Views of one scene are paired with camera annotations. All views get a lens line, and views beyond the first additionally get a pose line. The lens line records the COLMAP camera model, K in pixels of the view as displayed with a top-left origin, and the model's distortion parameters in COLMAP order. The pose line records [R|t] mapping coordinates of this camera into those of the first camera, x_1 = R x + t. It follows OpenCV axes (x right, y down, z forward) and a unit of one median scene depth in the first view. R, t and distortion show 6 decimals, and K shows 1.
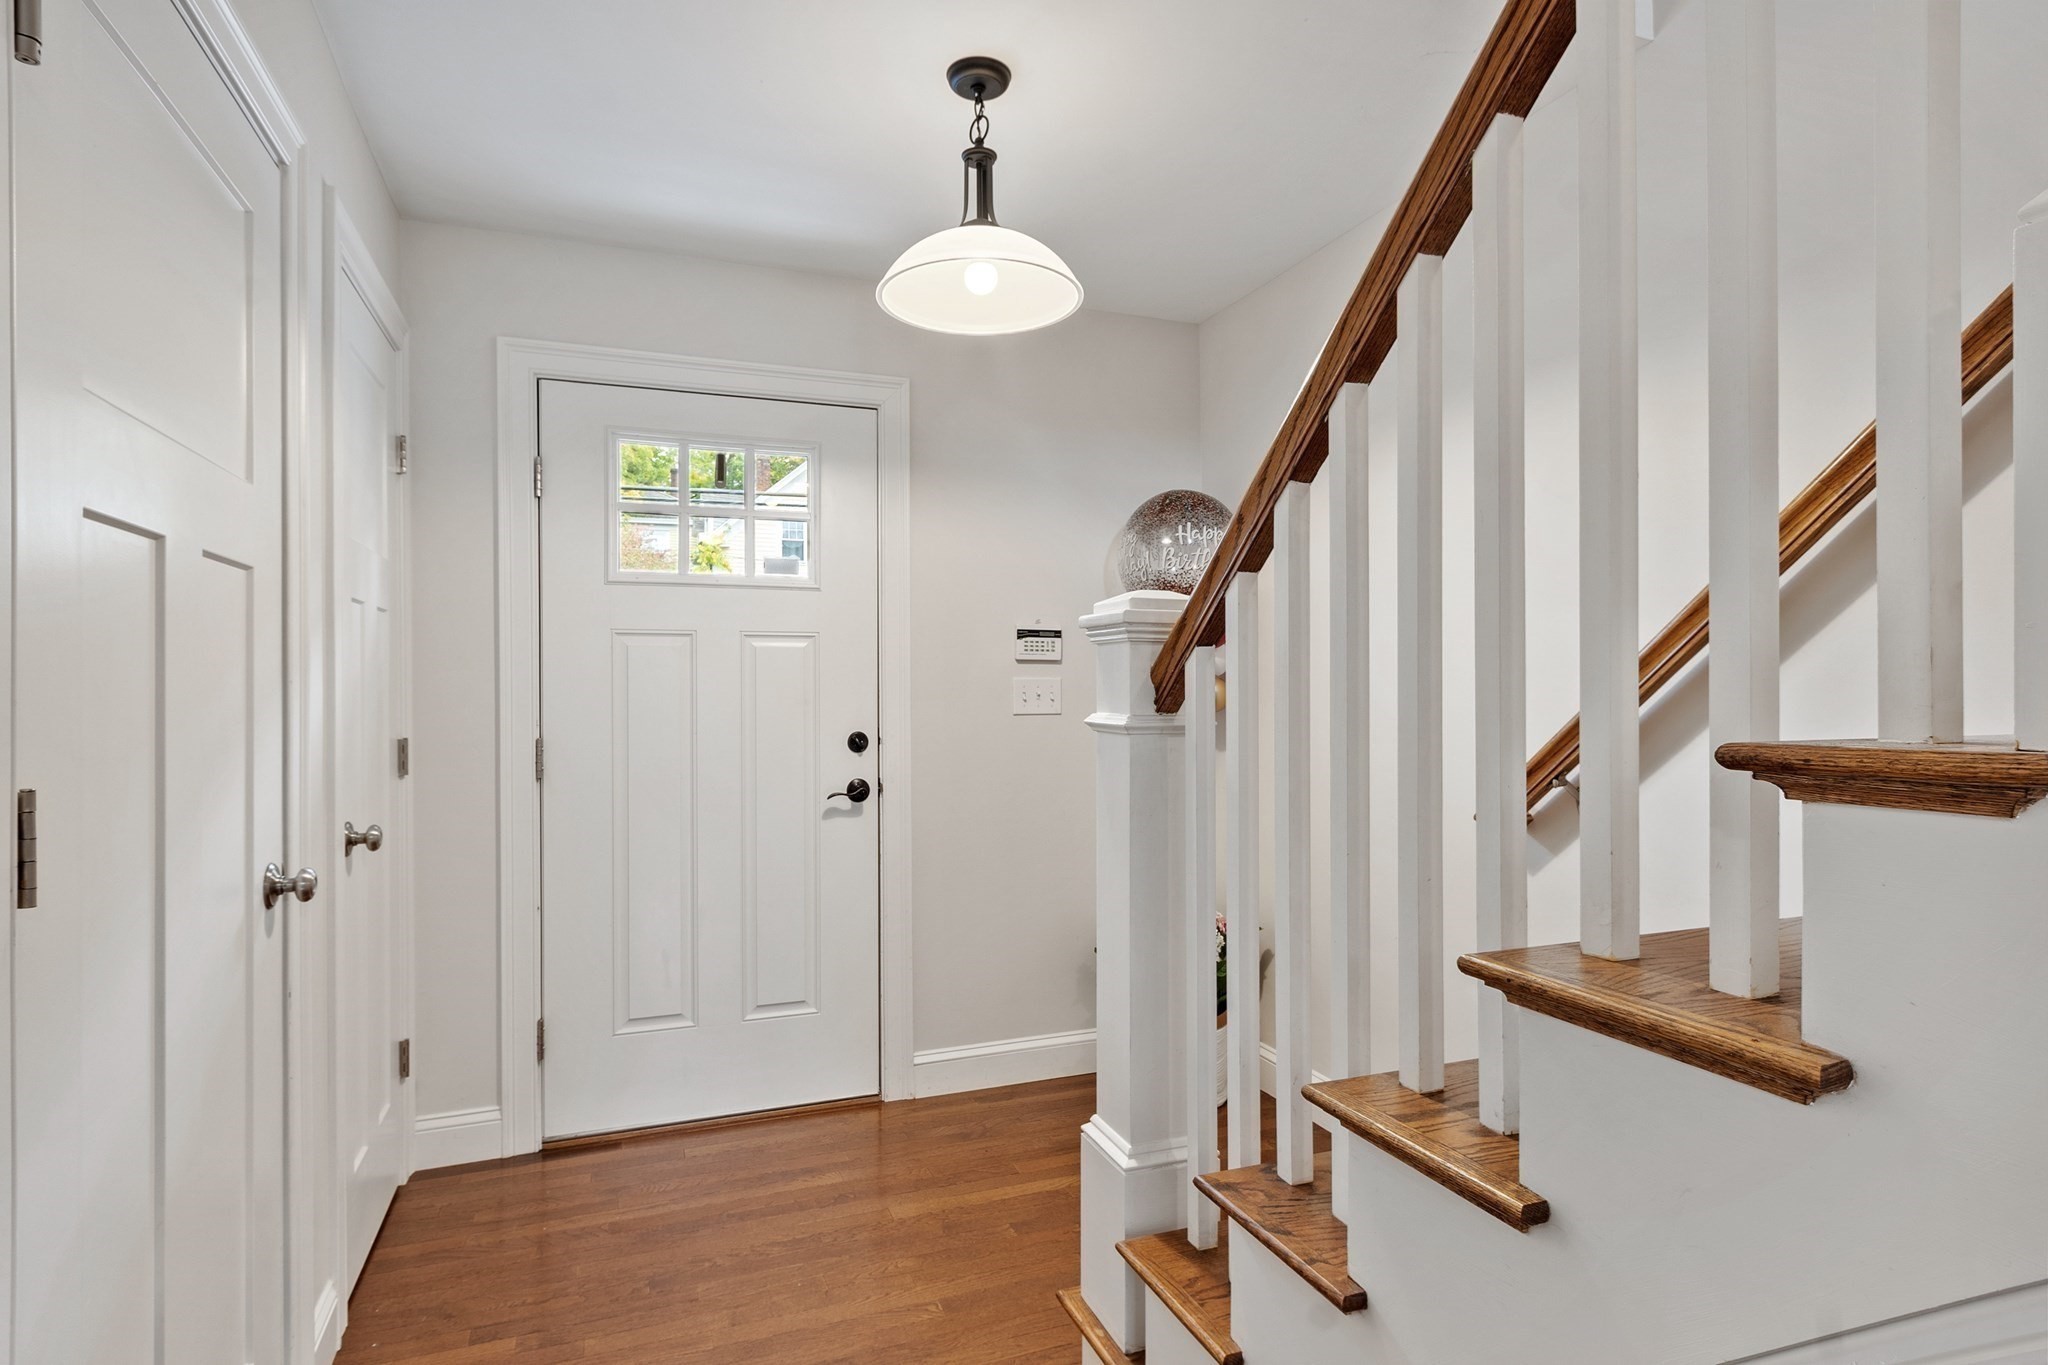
lens RADIAL K [[1052.4, 0, 1021.8], [0, 1052.4, 689.4], [0, 0, 1]] dist [-0.006070, -0.000158]
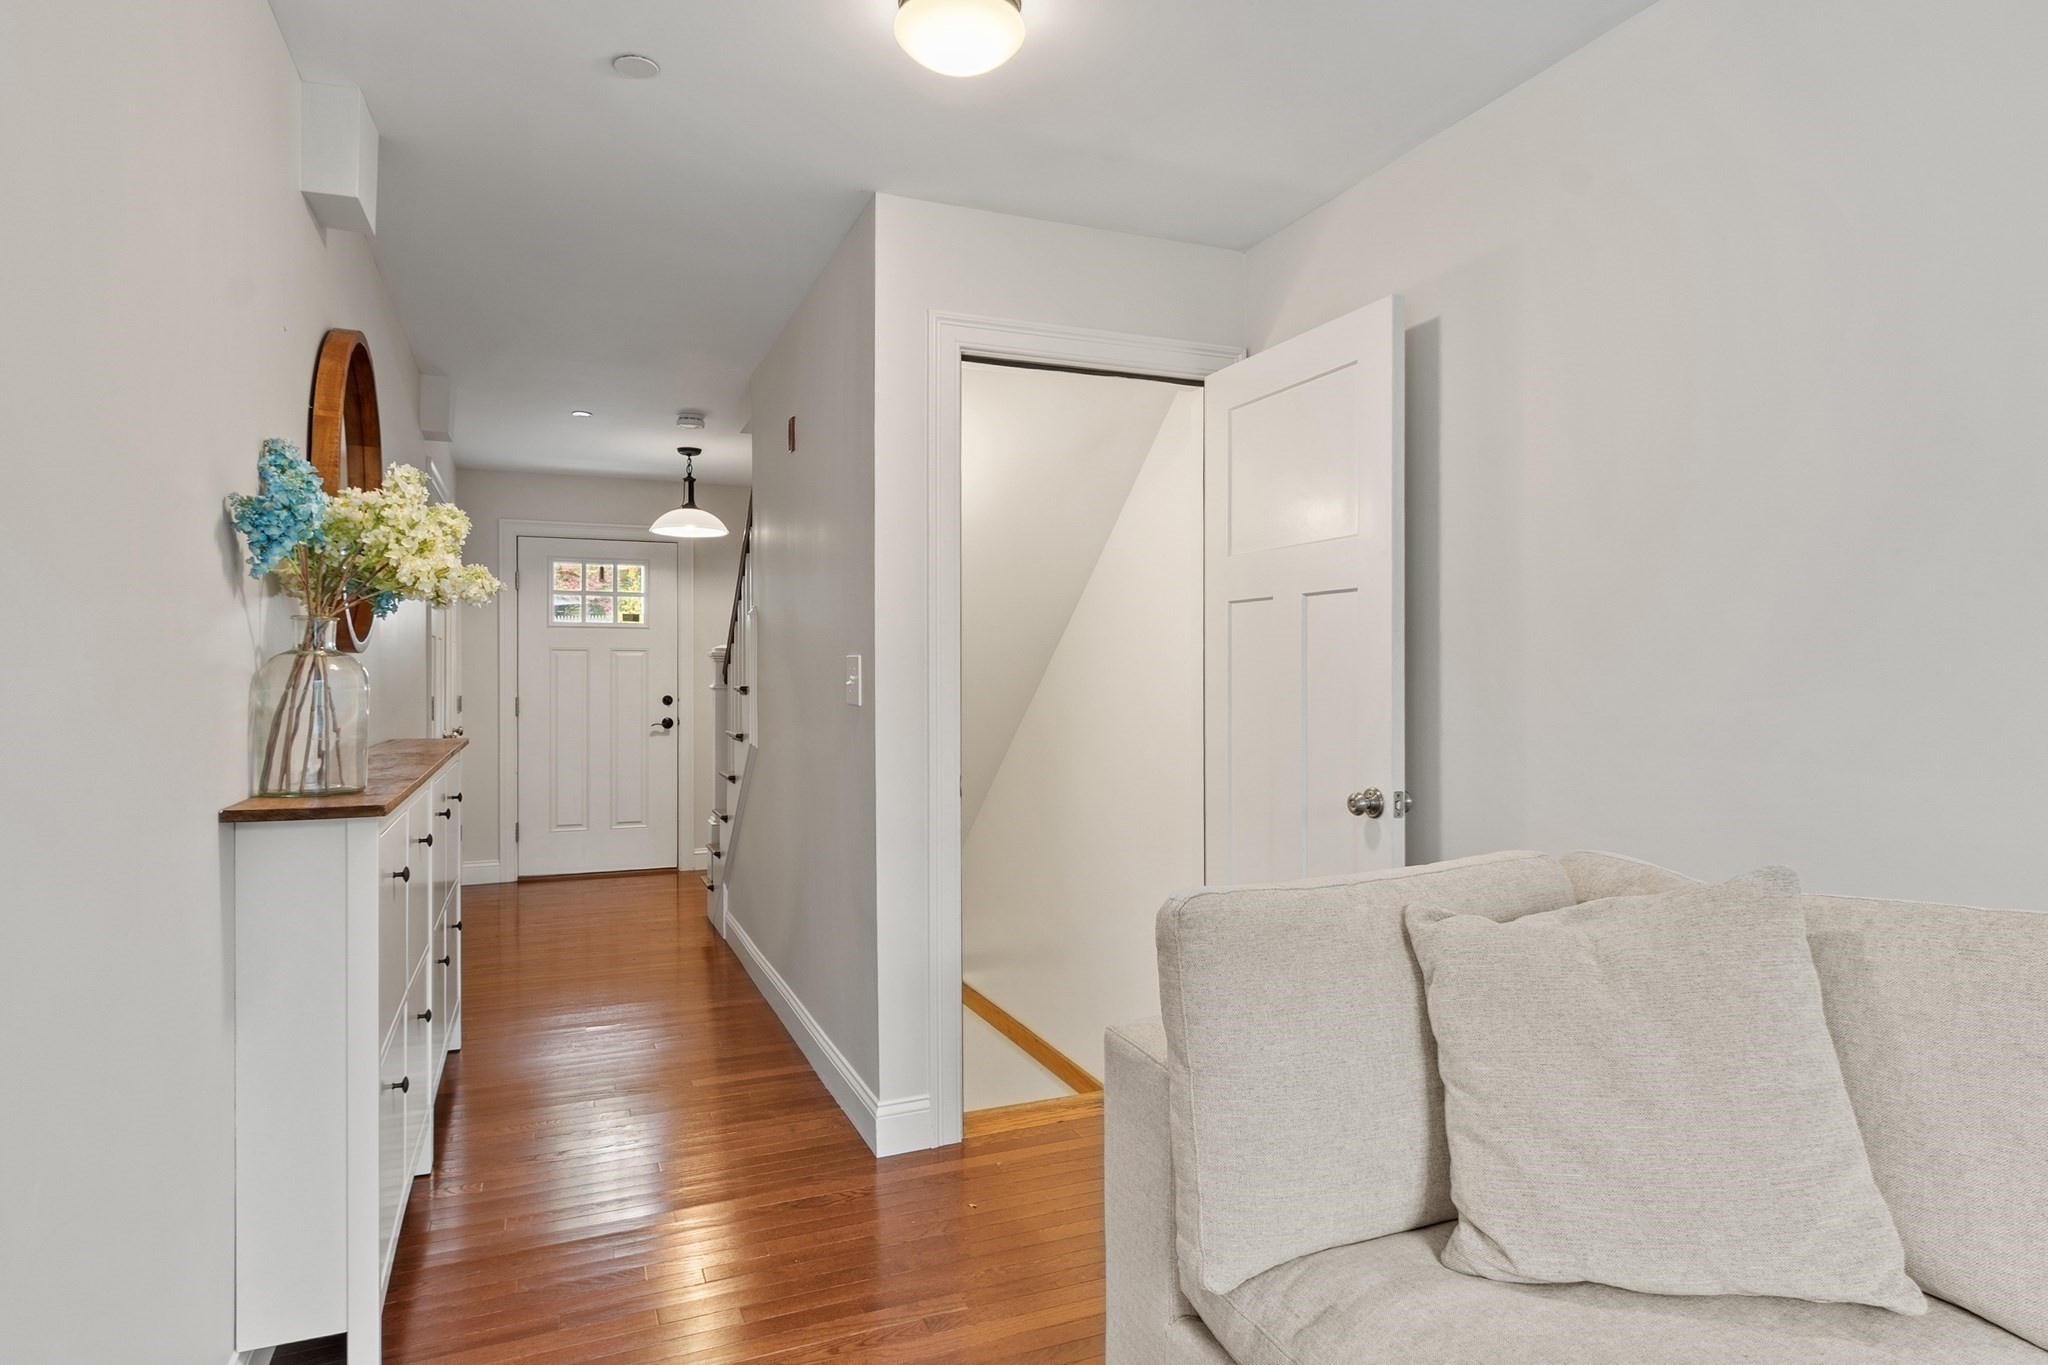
lens RADIAL K [[1128.2, 0, 1025.8], [0, 1128.2, 681.0], [0, 0, 1]] dist [0.002283, -0.000030]
pose [[0.999321, 0.005503, 0.036421, 0.492719], [-0.005628, 0.999979, 0.003314, -0.000642], [-0.036402, -0.003517, 0.999331, -1.326937]]
